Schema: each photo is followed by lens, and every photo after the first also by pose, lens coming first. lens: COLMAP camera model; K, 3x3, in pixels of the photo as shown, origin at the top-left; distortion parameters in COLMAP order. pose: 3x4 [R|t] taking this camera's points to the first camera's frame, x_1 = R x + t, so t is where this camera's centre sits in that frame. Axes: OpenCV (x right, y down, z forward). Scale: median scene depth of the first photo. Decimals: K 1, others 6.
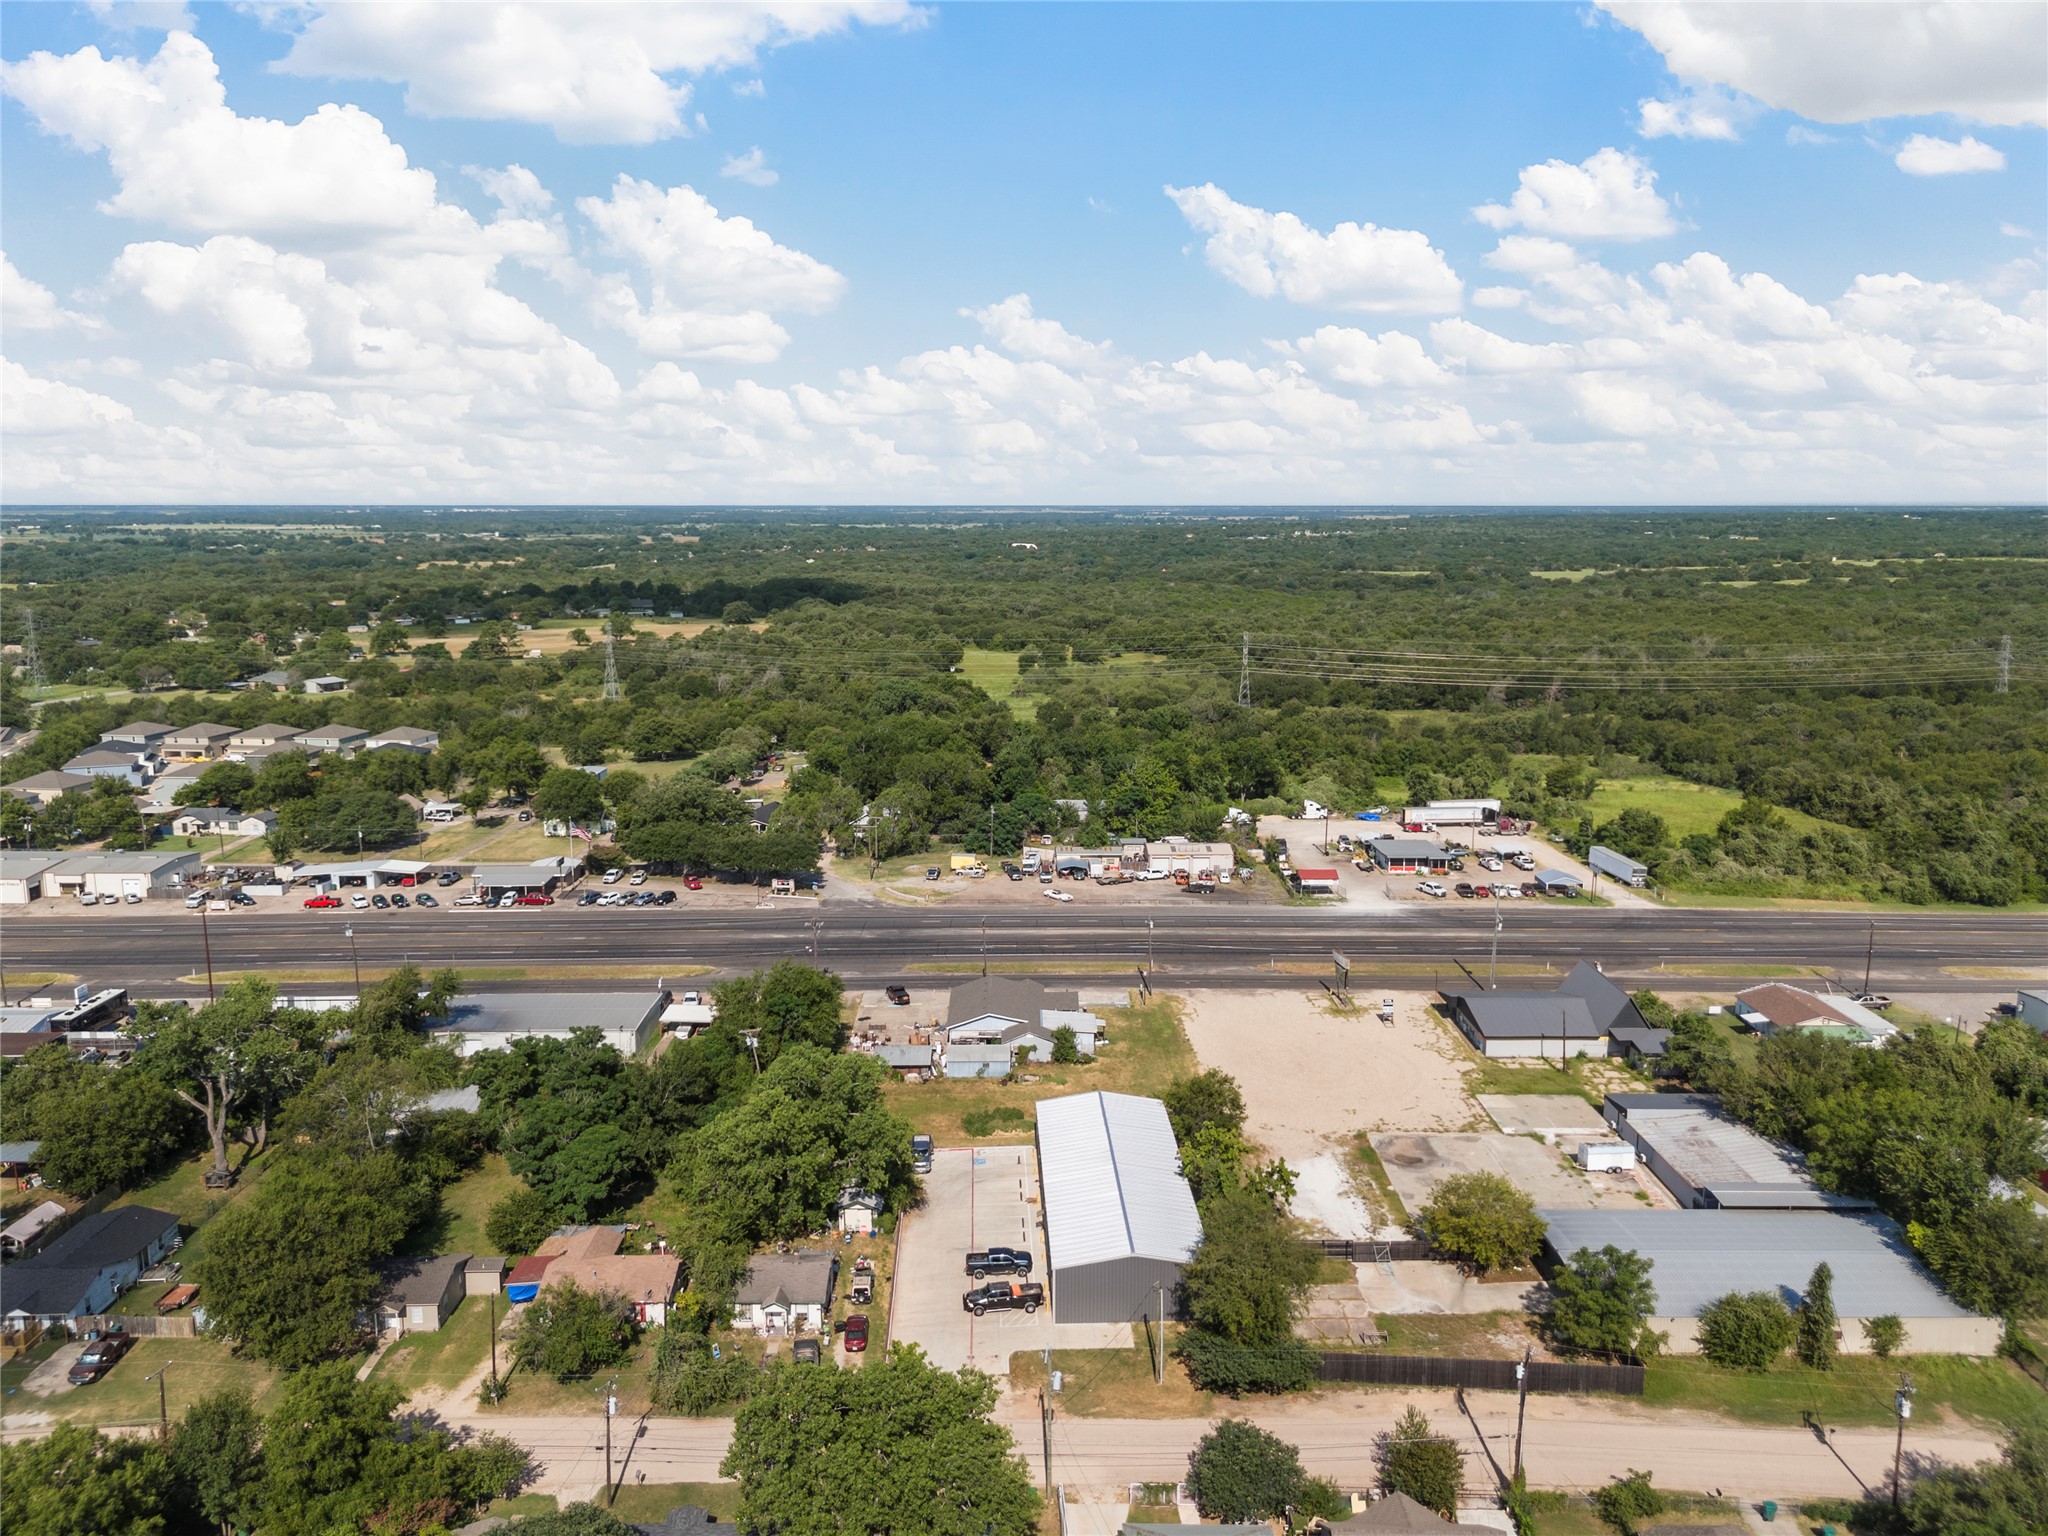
lens RADIAL K [[1555.5, 0, 1017.4], [0, 1555.5, 749.5], [0, 0, 1]] dist [0.051181, -0.040136]
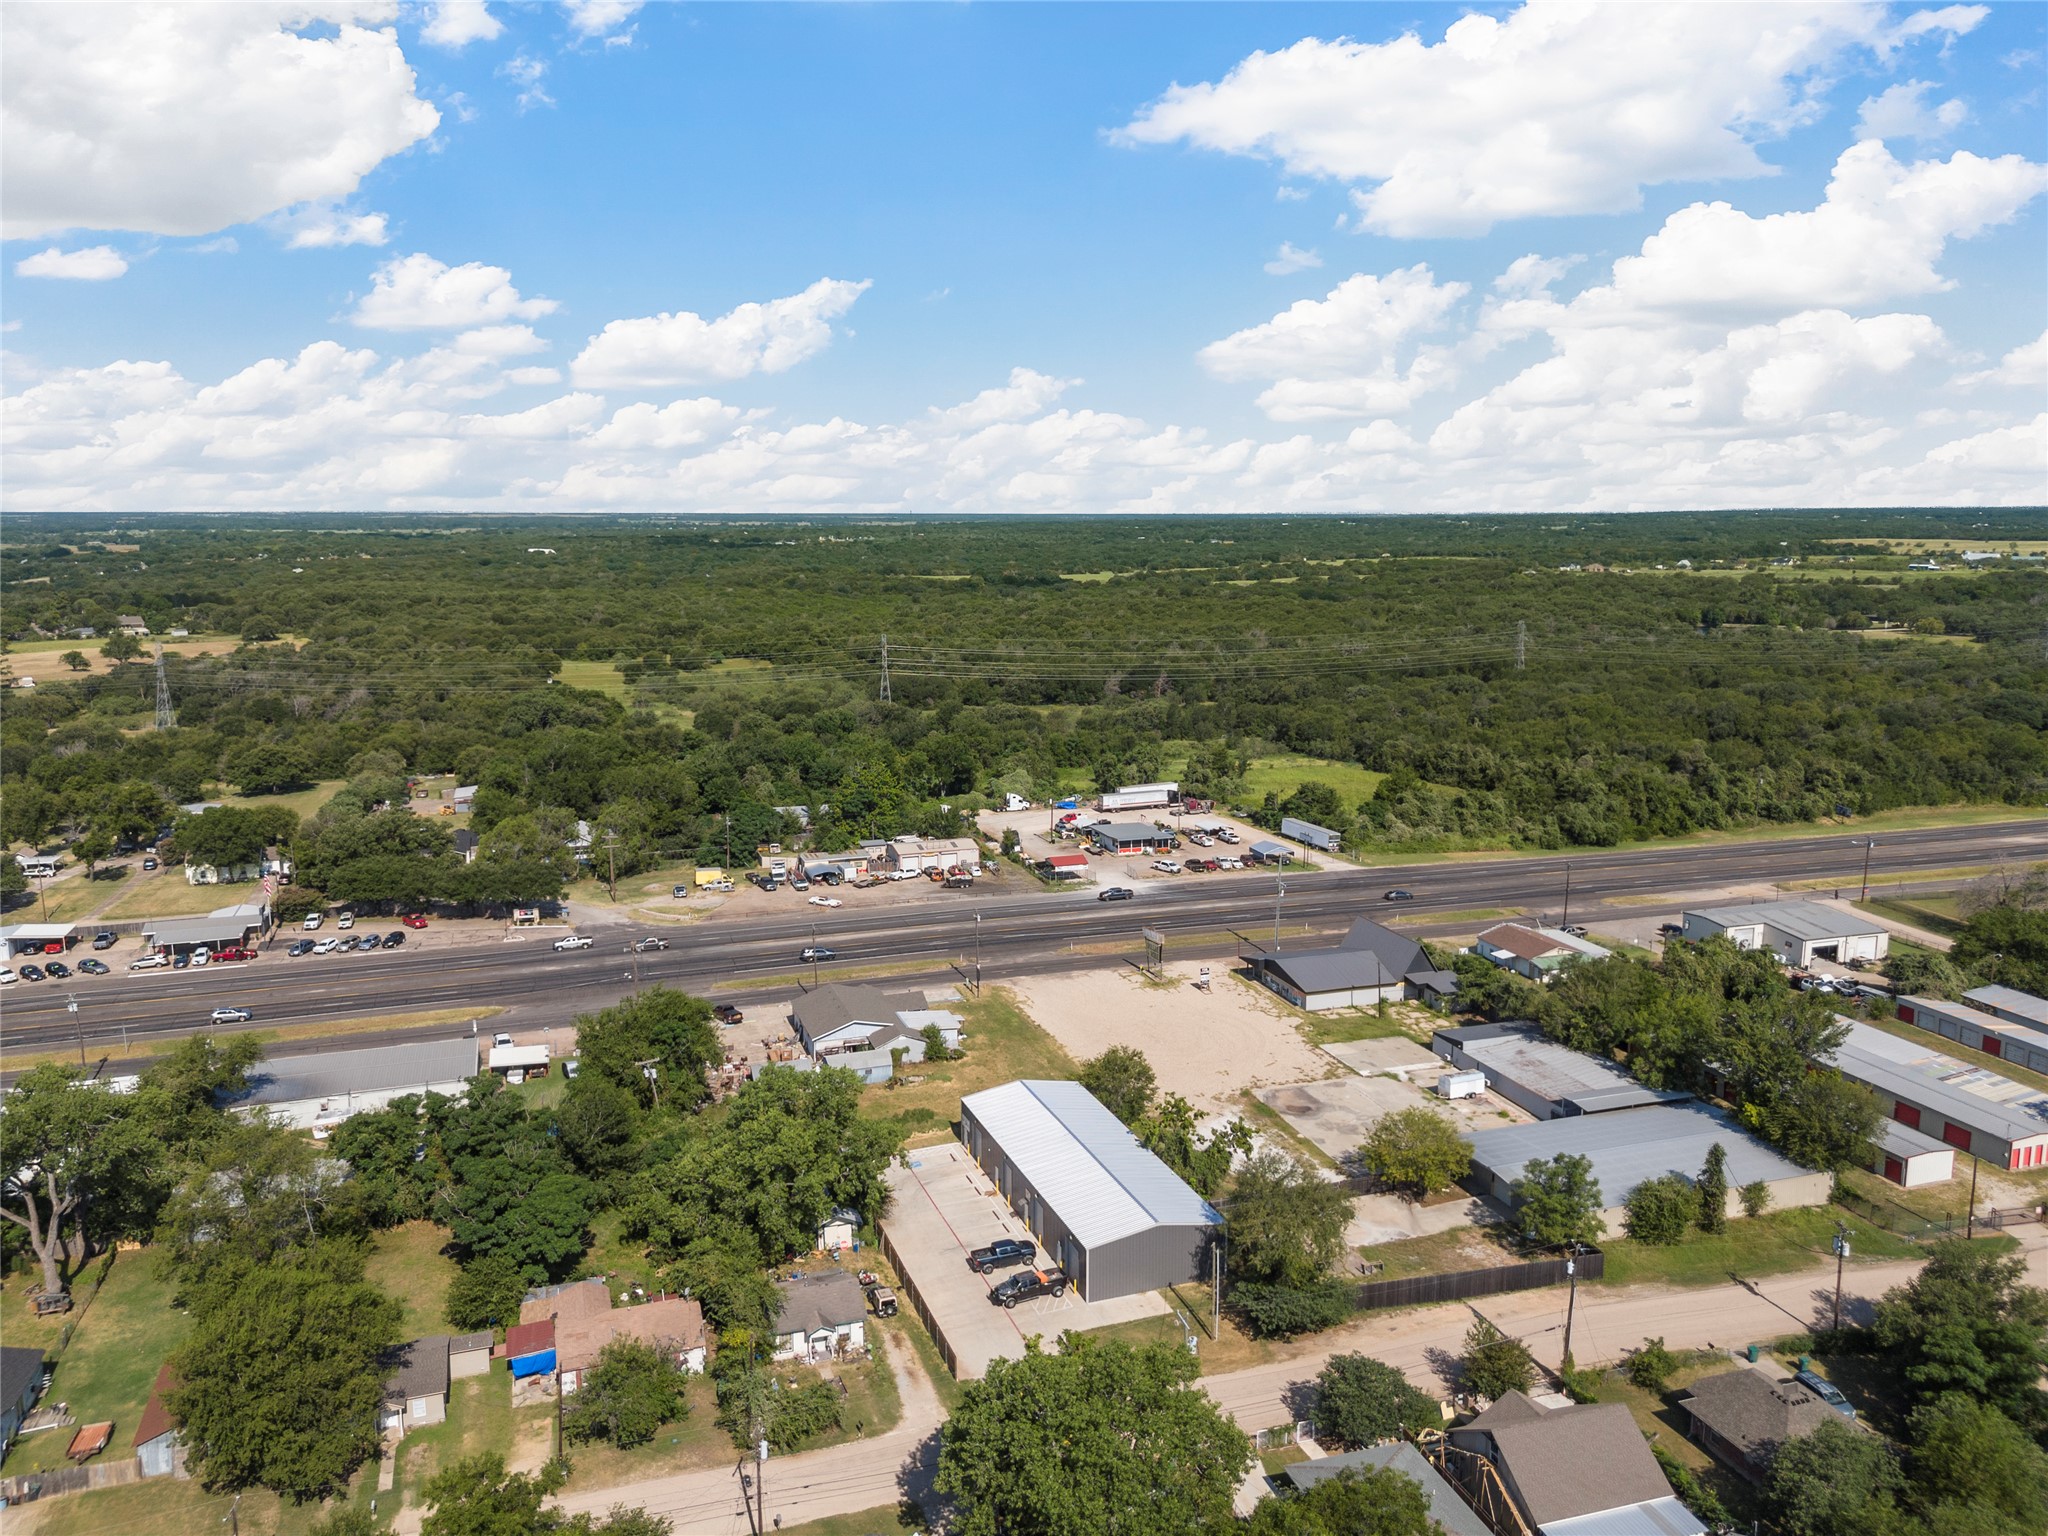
lens RADIAL K [[1555.5, 0, 1026.4], [0, 1555.5, 751.0], [0, 0, 1]] dist [0.051181, -0.040136]
pose [[0.948392, -0.049532, 0.313209, -0.207511], [0.050468, 0.998713, 0.005124, -0.000392], [-0.313059, 0.010947, 0.949670, 0.024941]]
